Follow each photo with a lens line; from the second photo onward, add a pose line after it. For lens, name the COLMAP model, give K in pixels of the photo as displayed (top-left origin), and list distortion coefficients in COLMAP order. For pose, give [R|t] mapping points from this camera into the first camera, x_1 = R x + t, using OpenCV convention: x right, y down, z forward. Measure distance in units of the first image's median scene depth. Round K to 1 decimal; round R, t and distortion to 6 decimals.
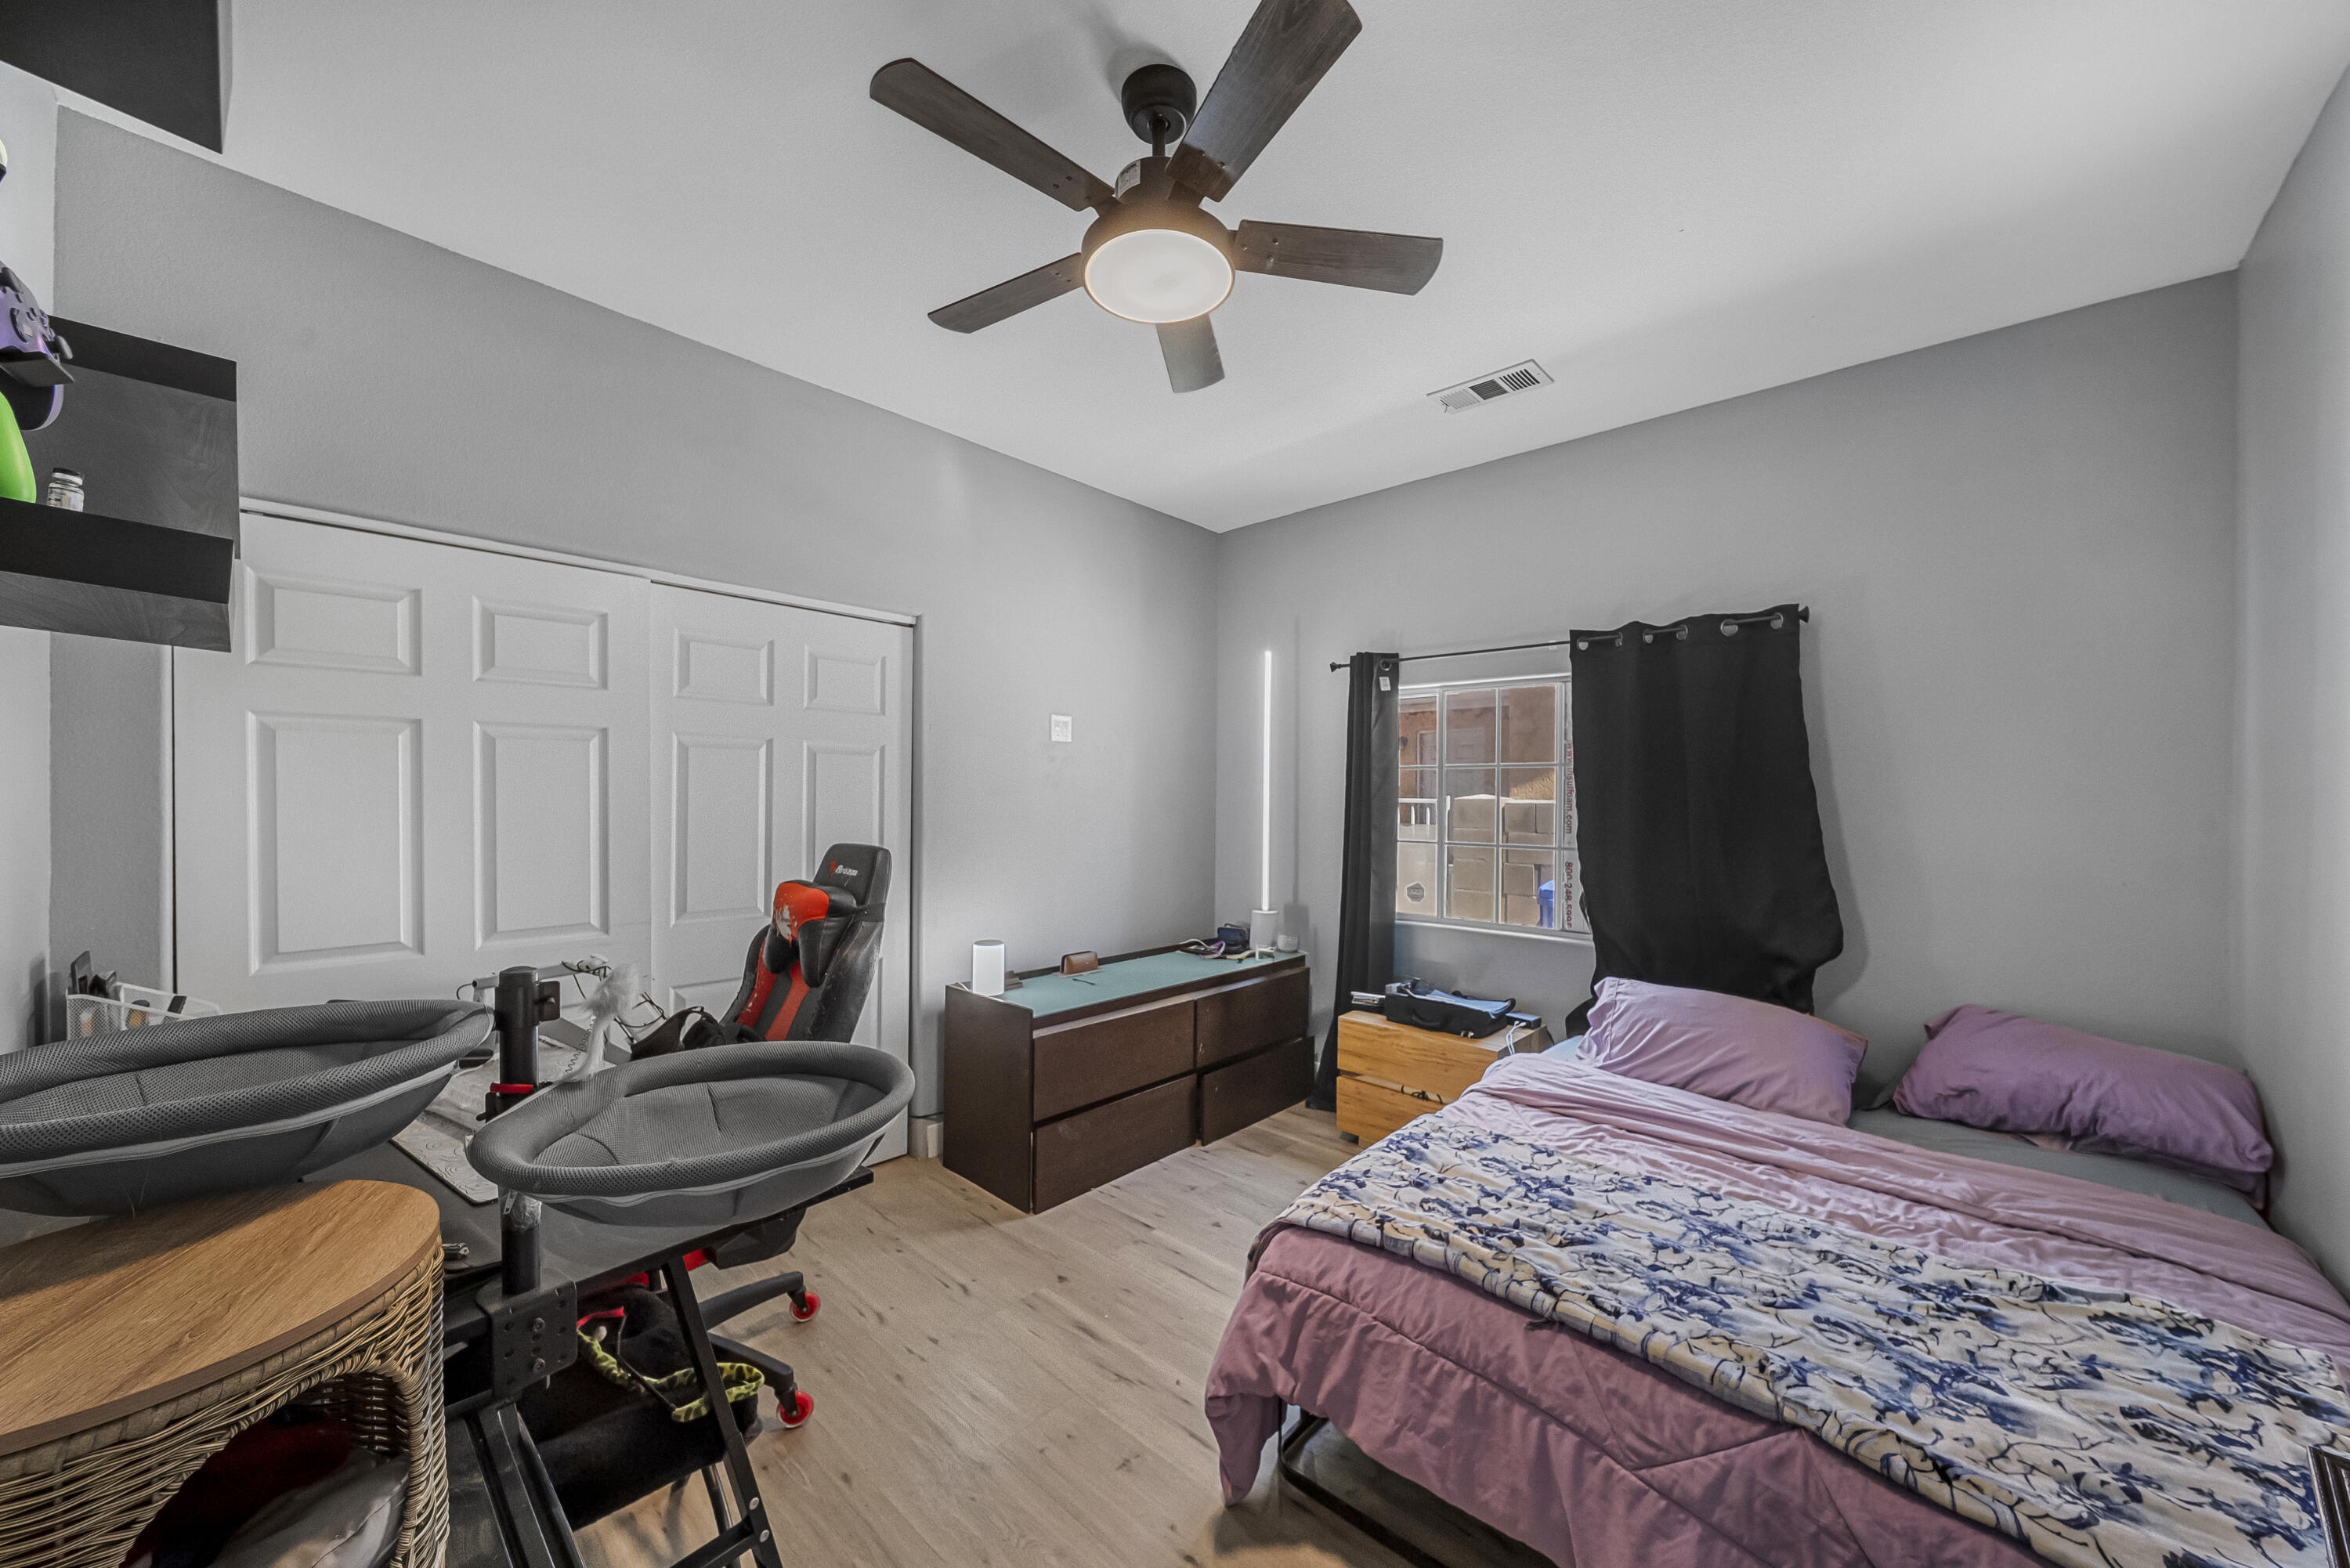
lens RADIAL K [[851.8, 0, 1171.8], [0, 851.8, 795.4], [0, 0, 1]] dist [0.000651, -0.000119]
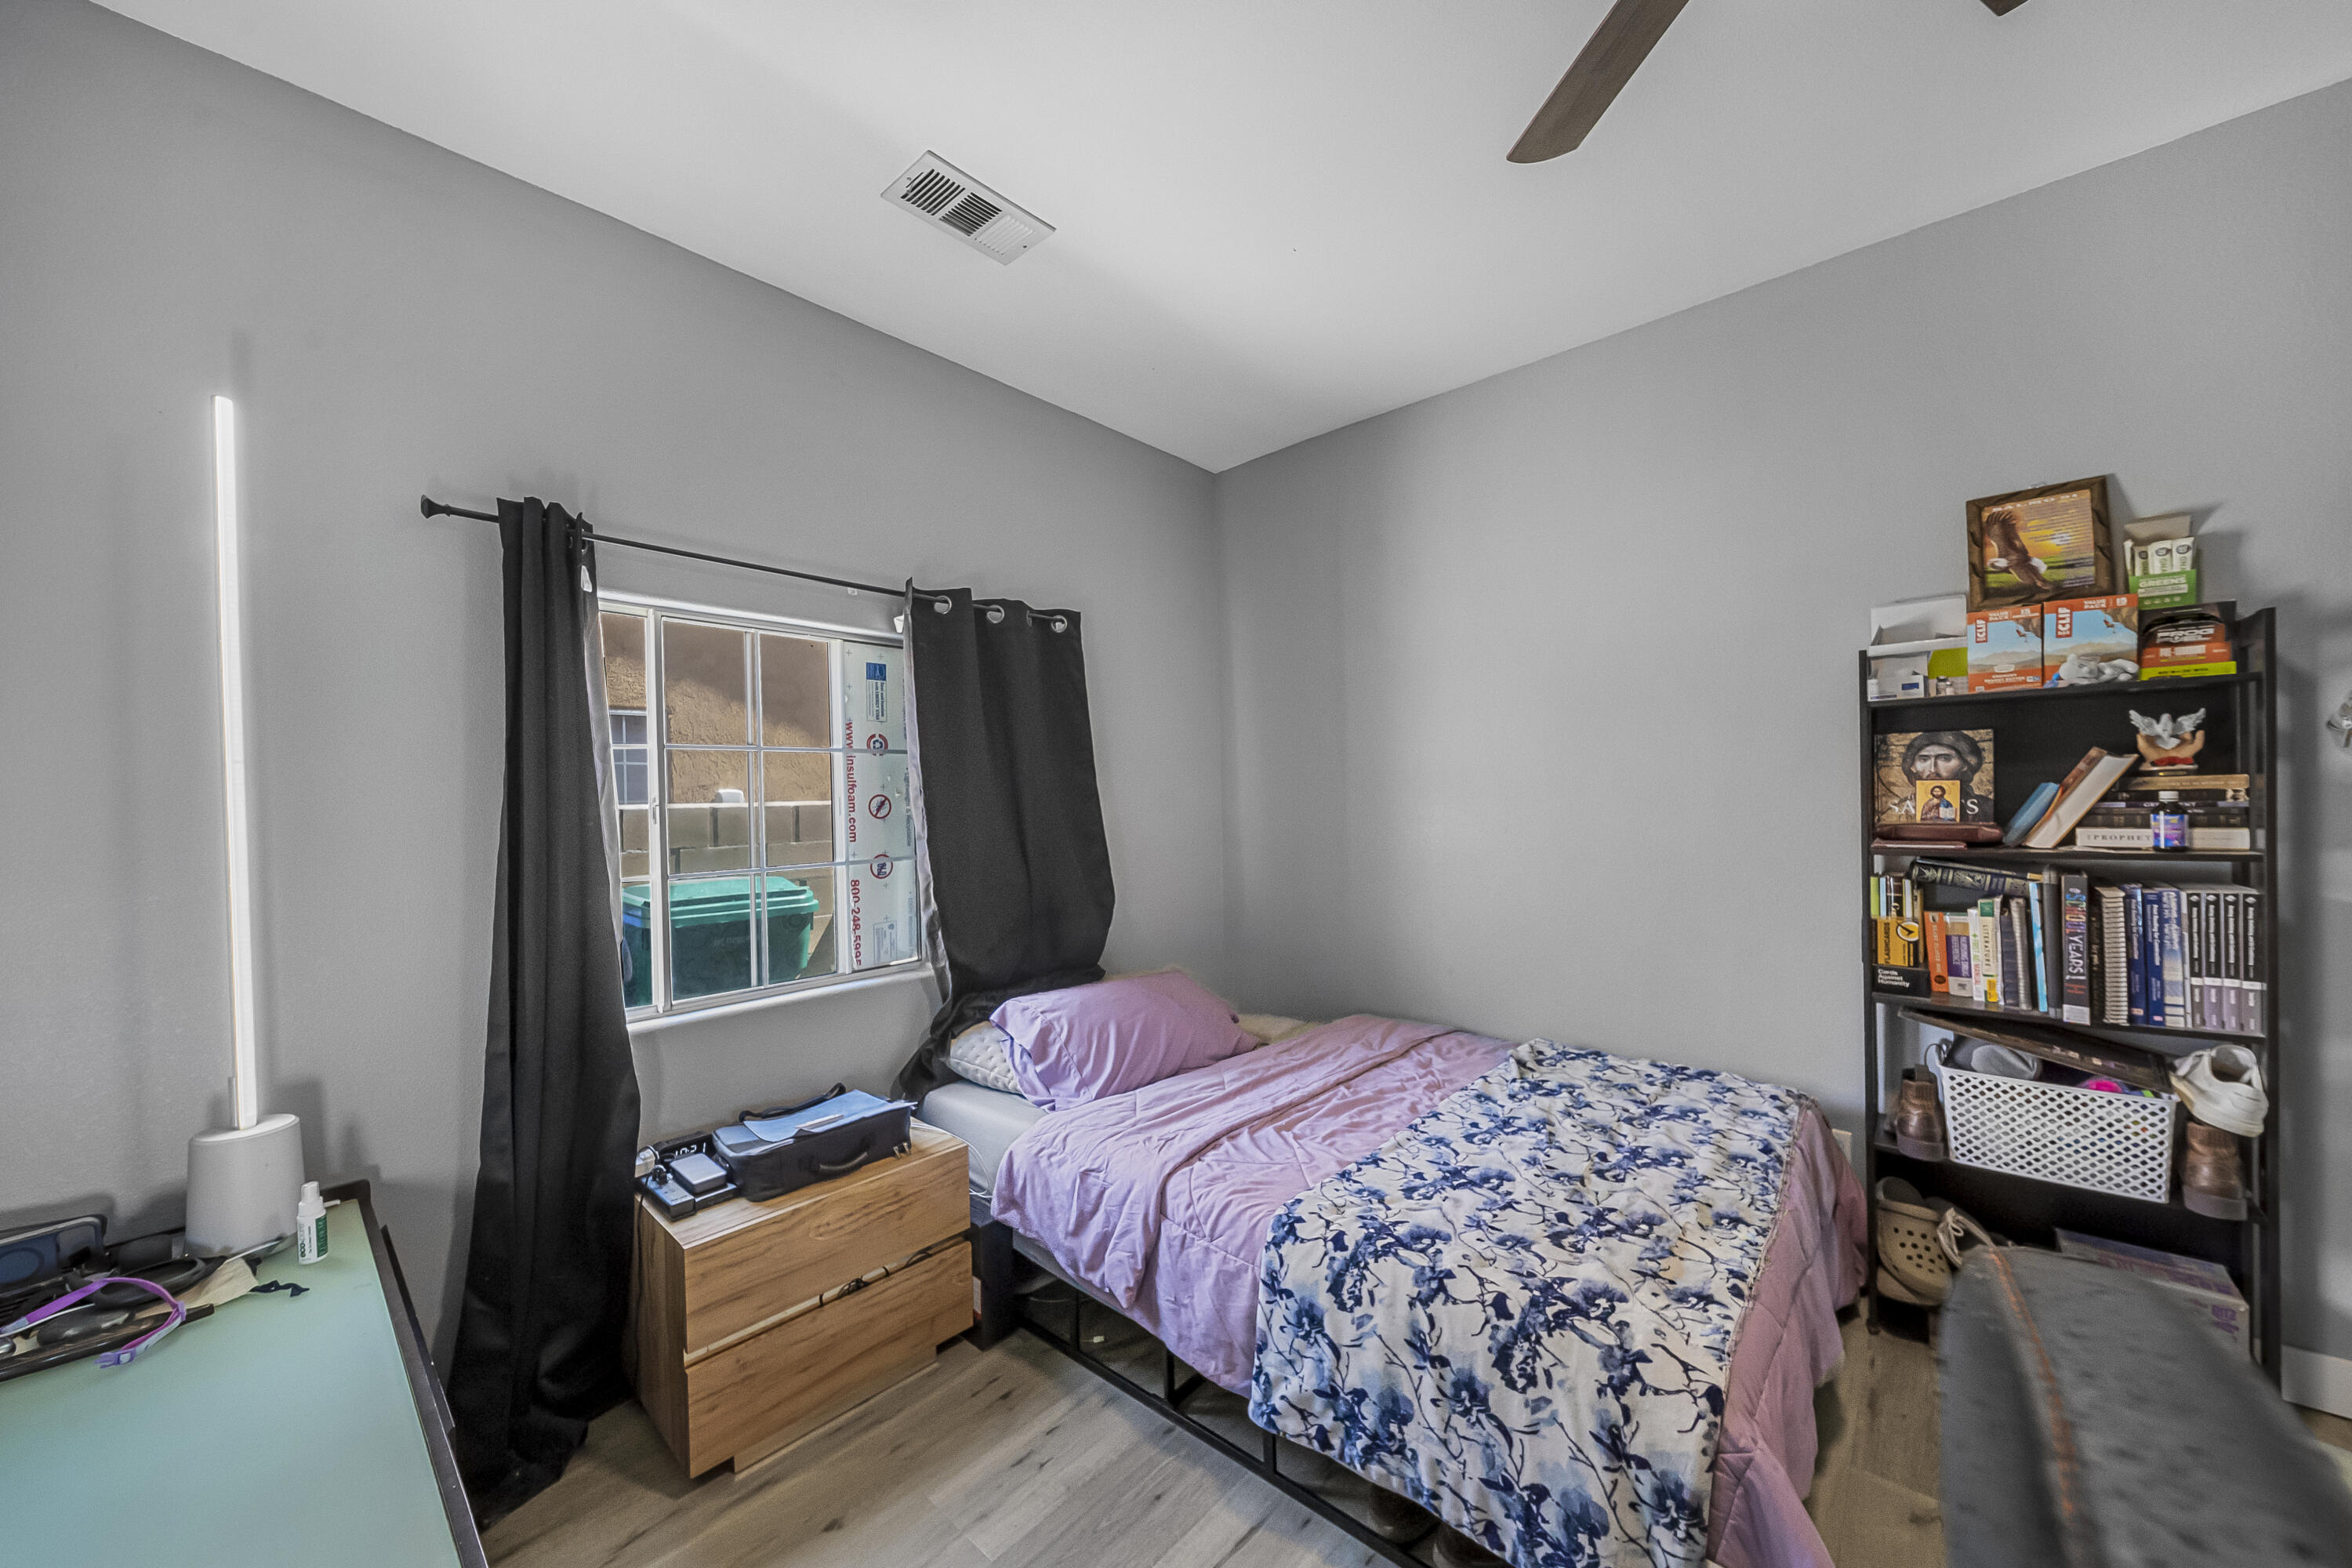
lens RADIAL K [[852.6, 0, 1172.9], [0, 852.6, 787.3], [0, 0, 1]] dist [0.000651, -0.000119]
pose [[-0.001624, 0.000031, 0.999999, -0.347304], [0.023007, 0.999735, 0.000006, 0.003427], [-0.999734, 0.023007, -0.001624, 0.850886]]
